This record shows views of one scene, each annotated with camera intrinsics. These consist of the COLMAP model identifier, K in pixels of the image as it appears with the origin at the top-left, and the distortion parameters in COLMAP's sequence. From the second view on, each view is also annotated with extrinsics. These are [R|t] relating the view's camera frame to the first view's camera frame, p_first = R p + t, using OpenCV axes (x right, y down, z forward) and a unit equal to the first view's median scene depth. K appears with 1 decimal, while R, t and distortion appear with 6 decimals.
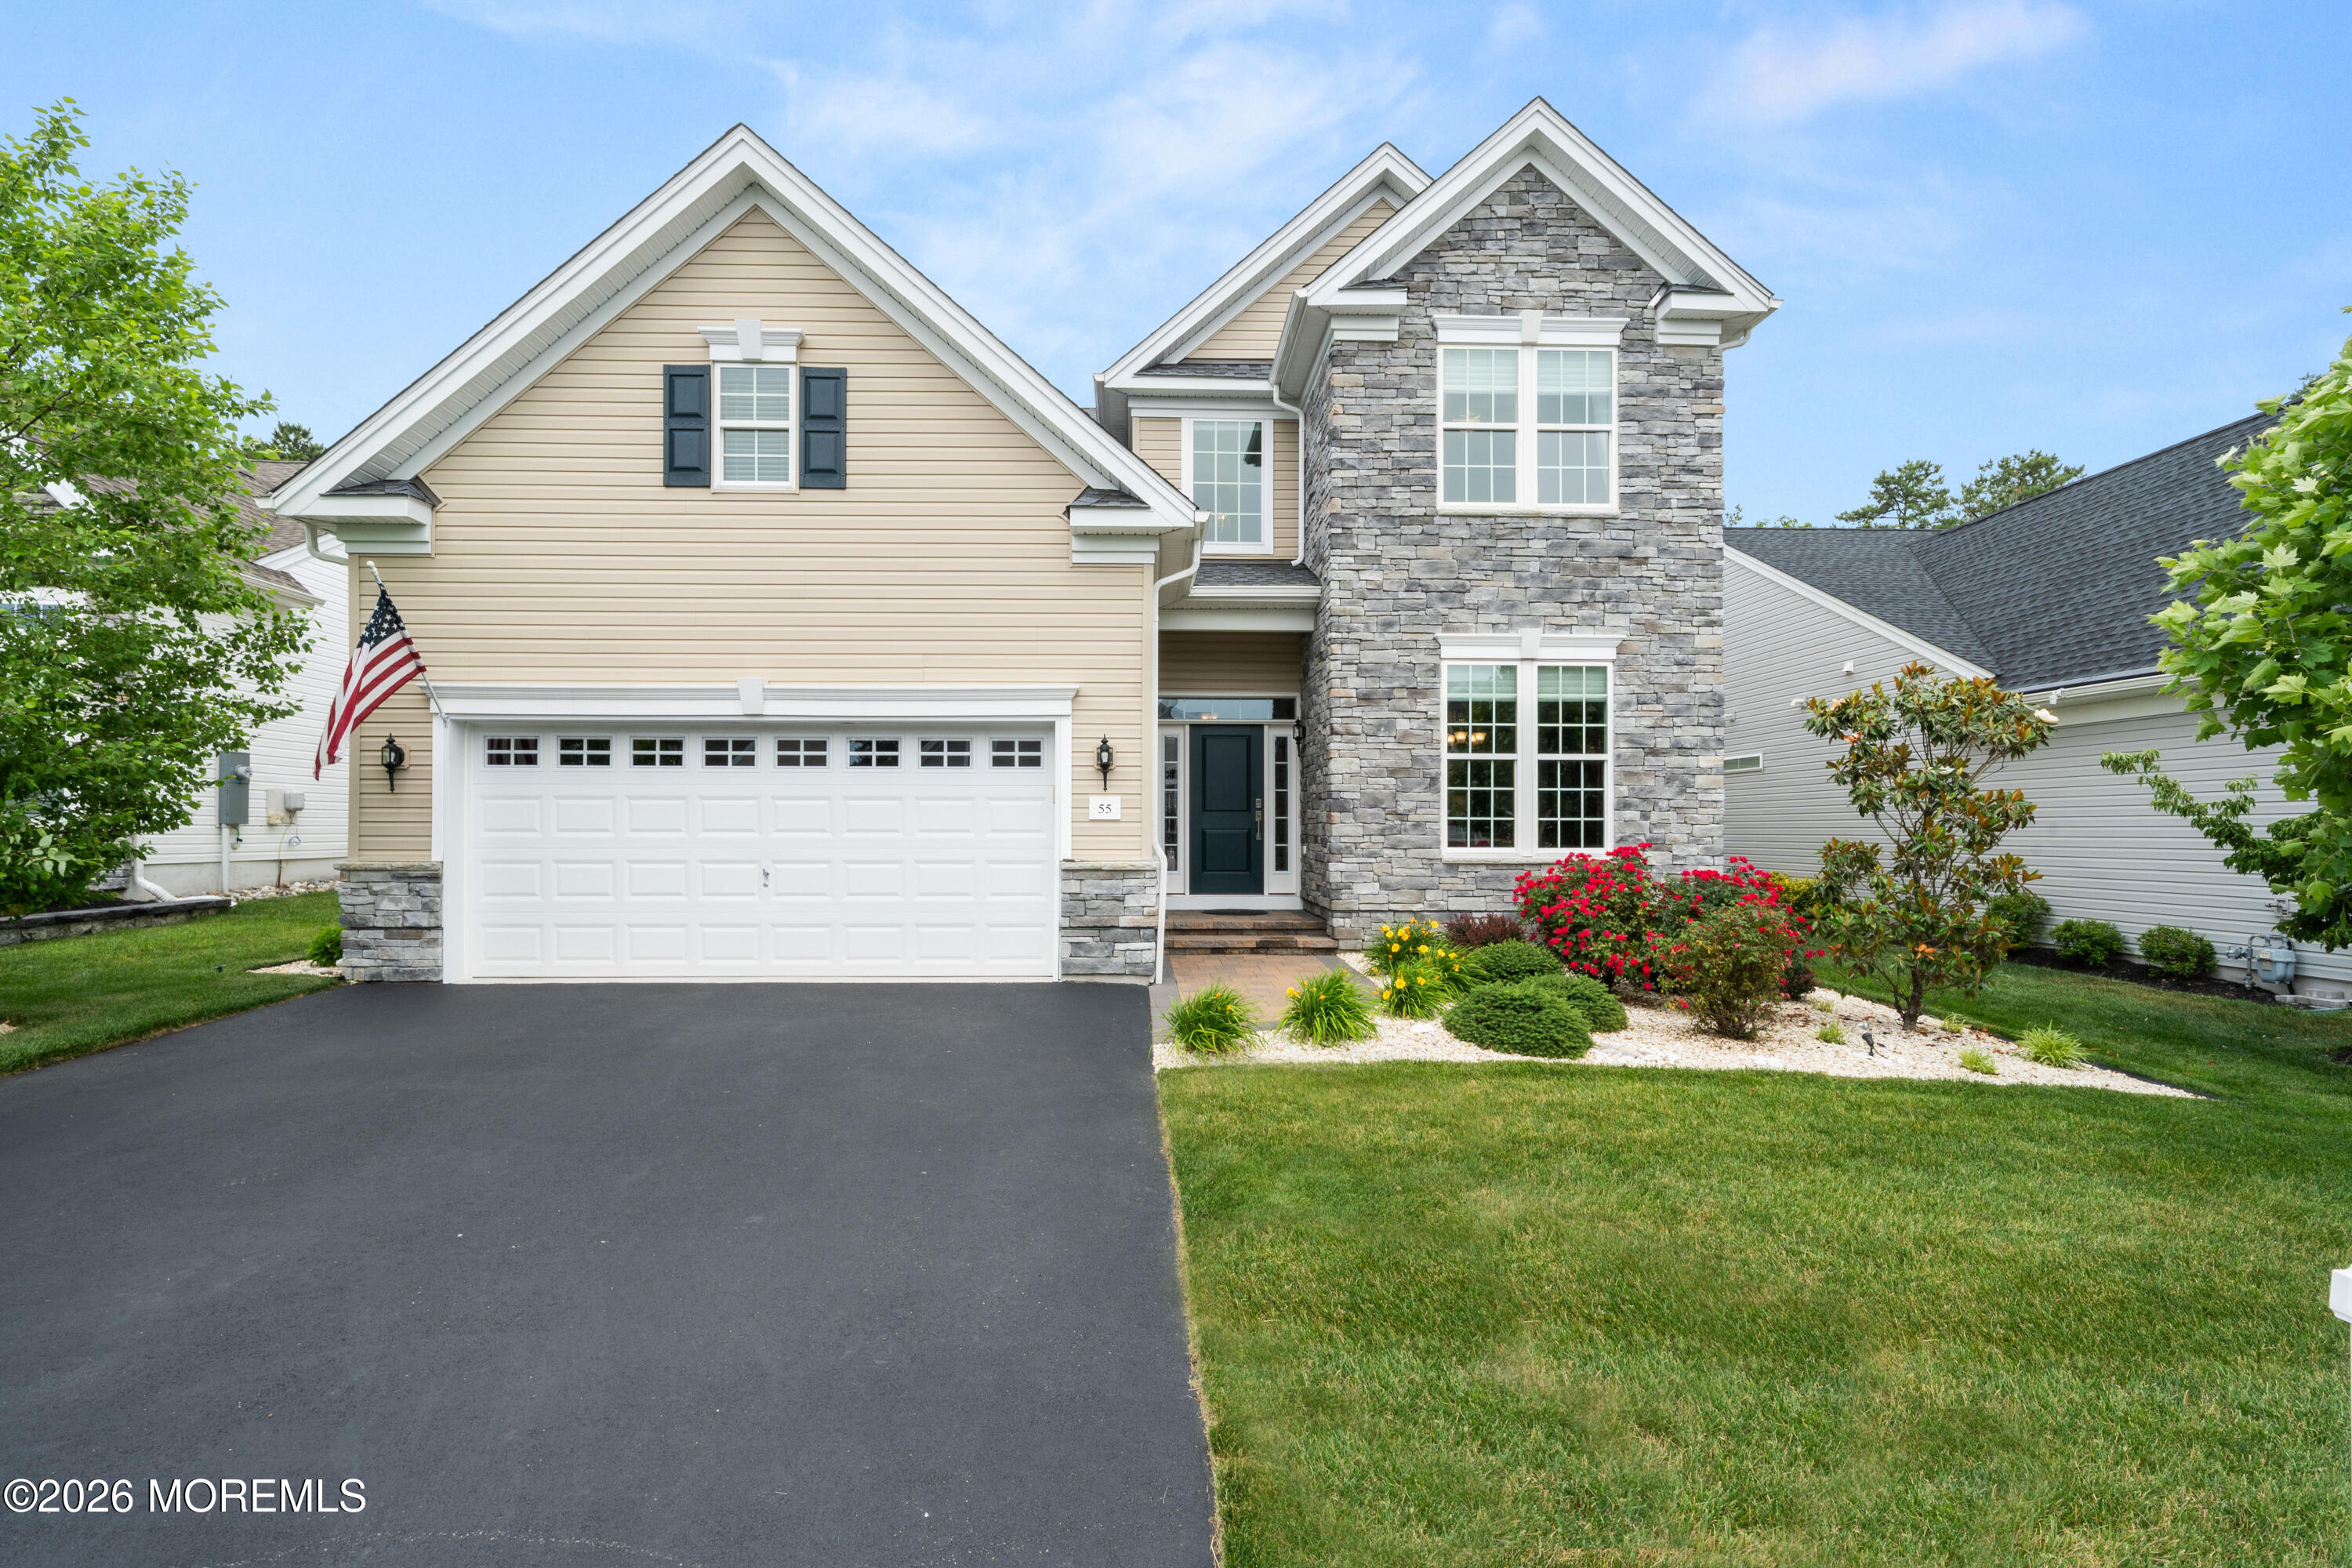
lens RADIAL K [[1154.7, 0, 1170.6], [0, 1154.7, 824.3], [0, 0, 1]] dist [0.003125, 0.000468]
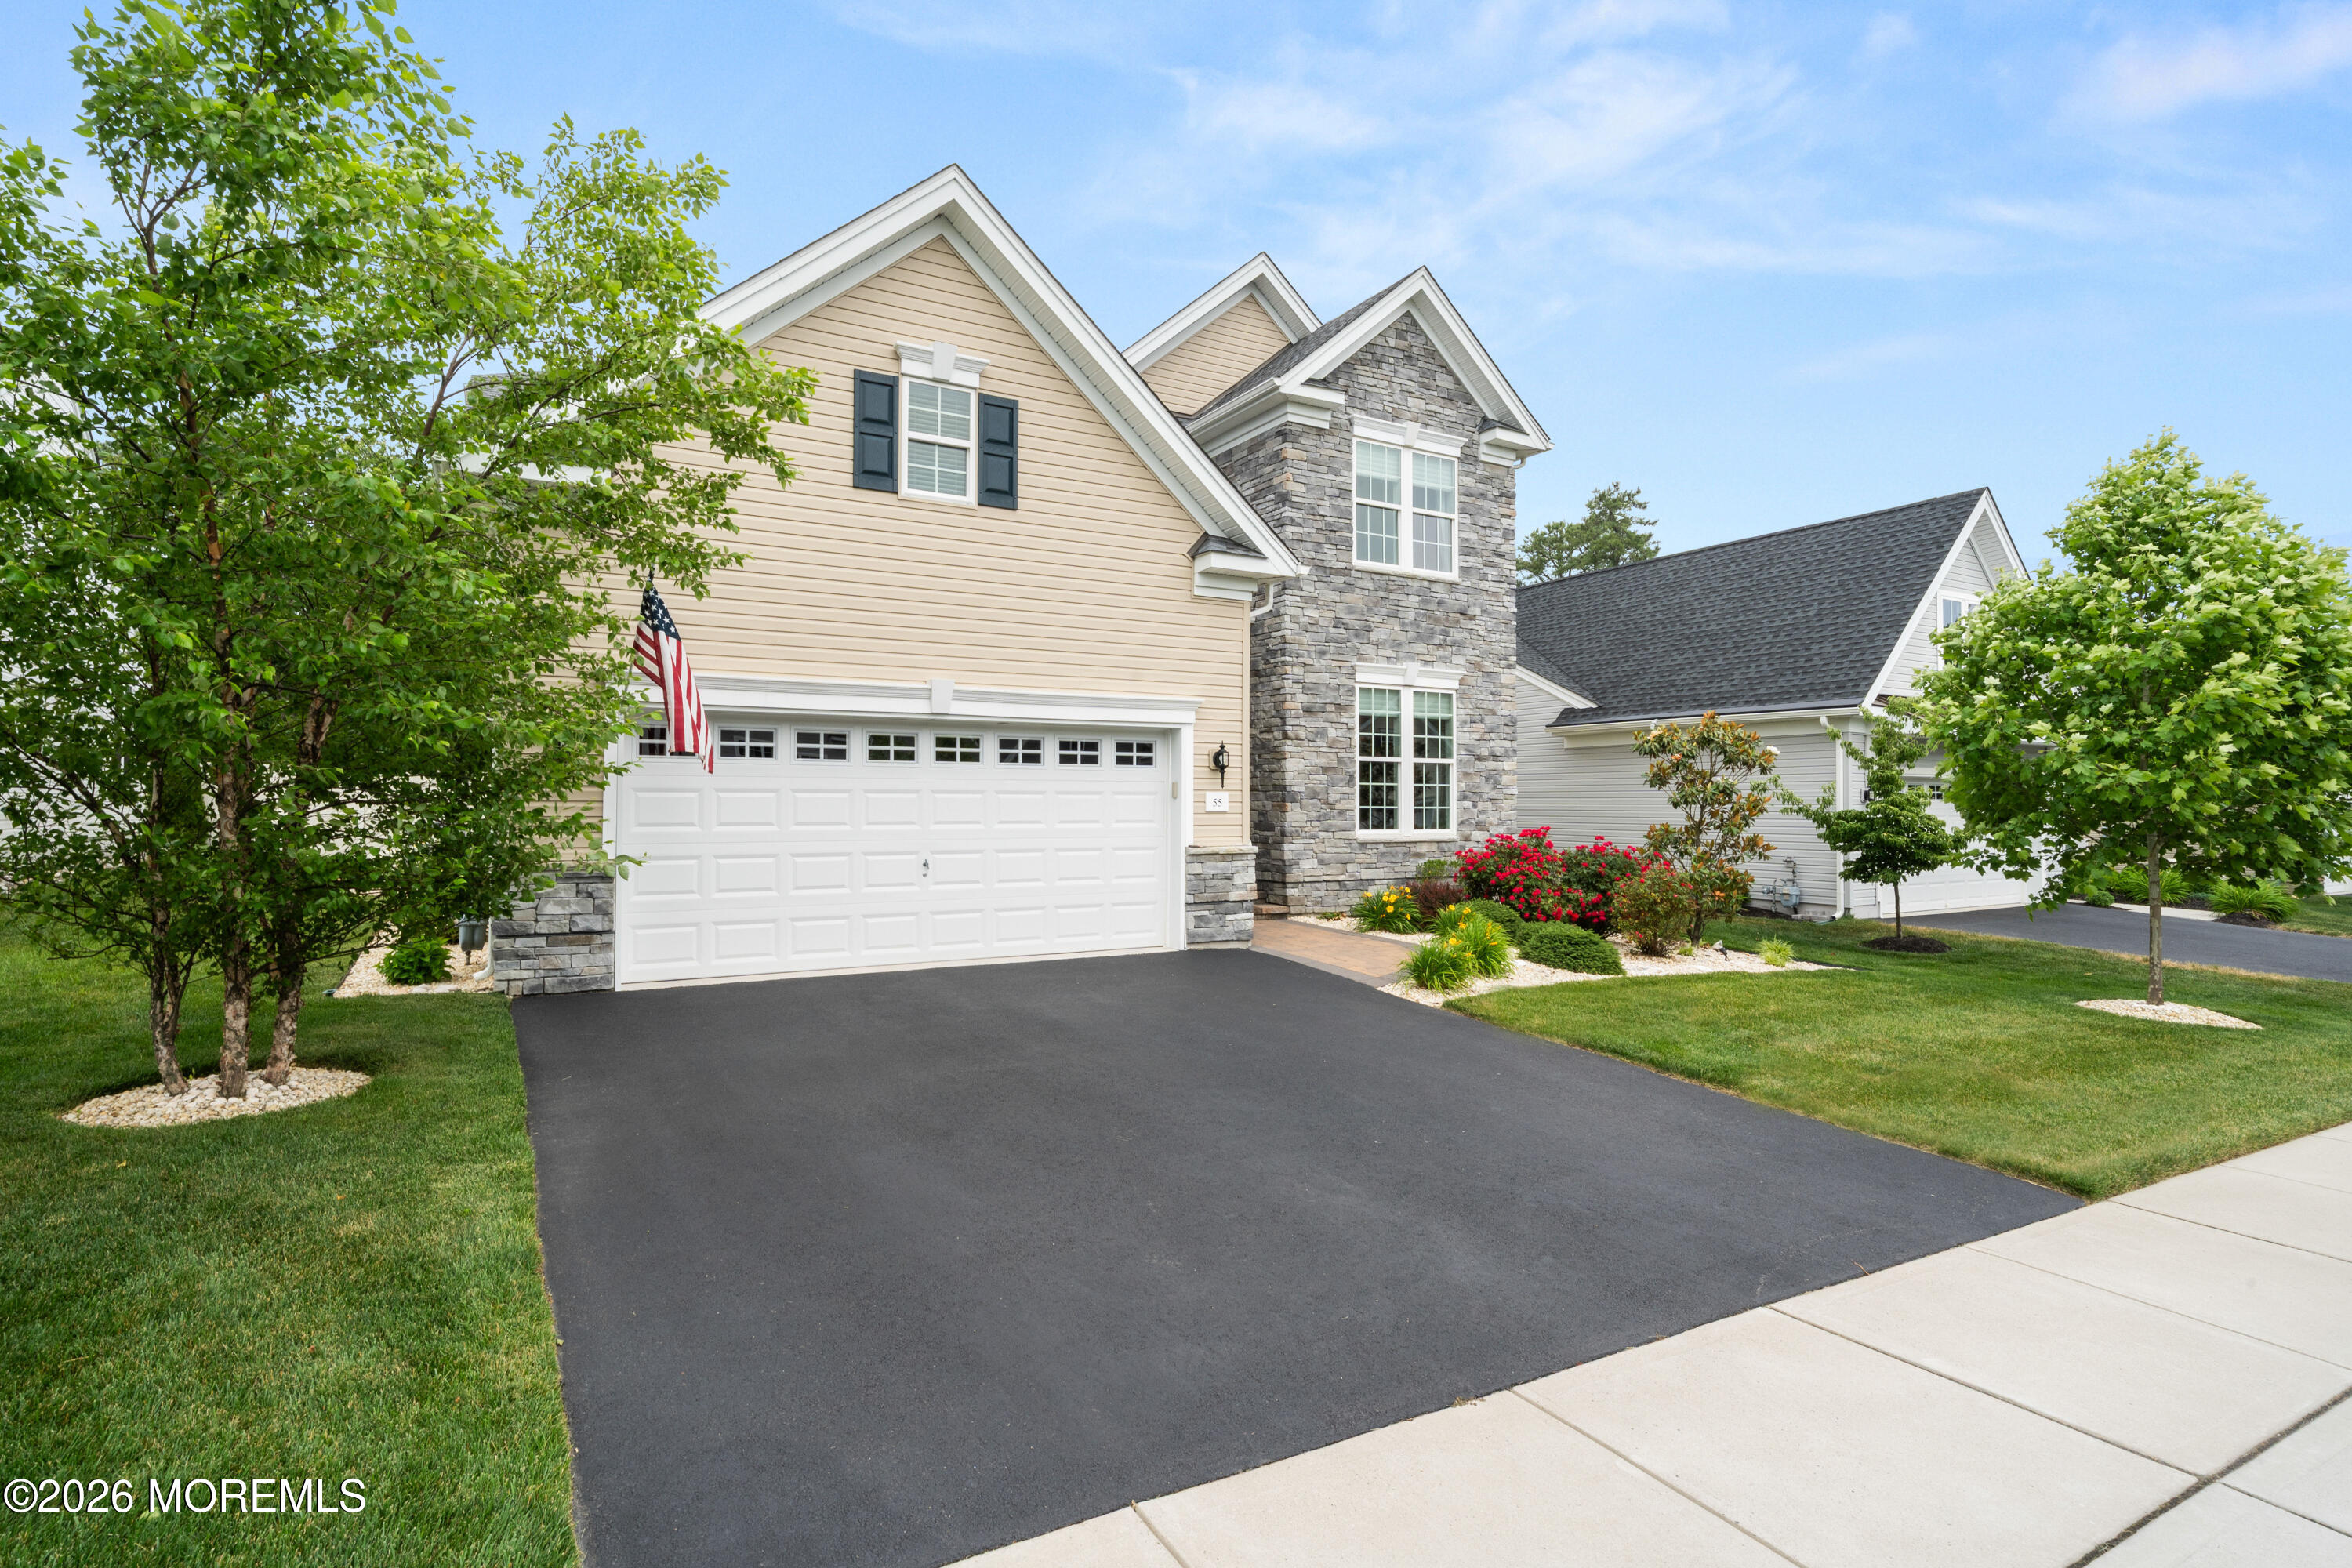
lens RADIAL K [[1156.7, 0, 1169.9], [0, 1156.7, 778.1], [0, 0, 1]] dist [0.001828, 0.000607]
pose [[0.879279, 0.010487, 0.476191, -0.554367], [-0.002840, 0.999855, -0.016776, -0.015347], [-0.476298, 0.013398, 0.879182, -0.024199]]
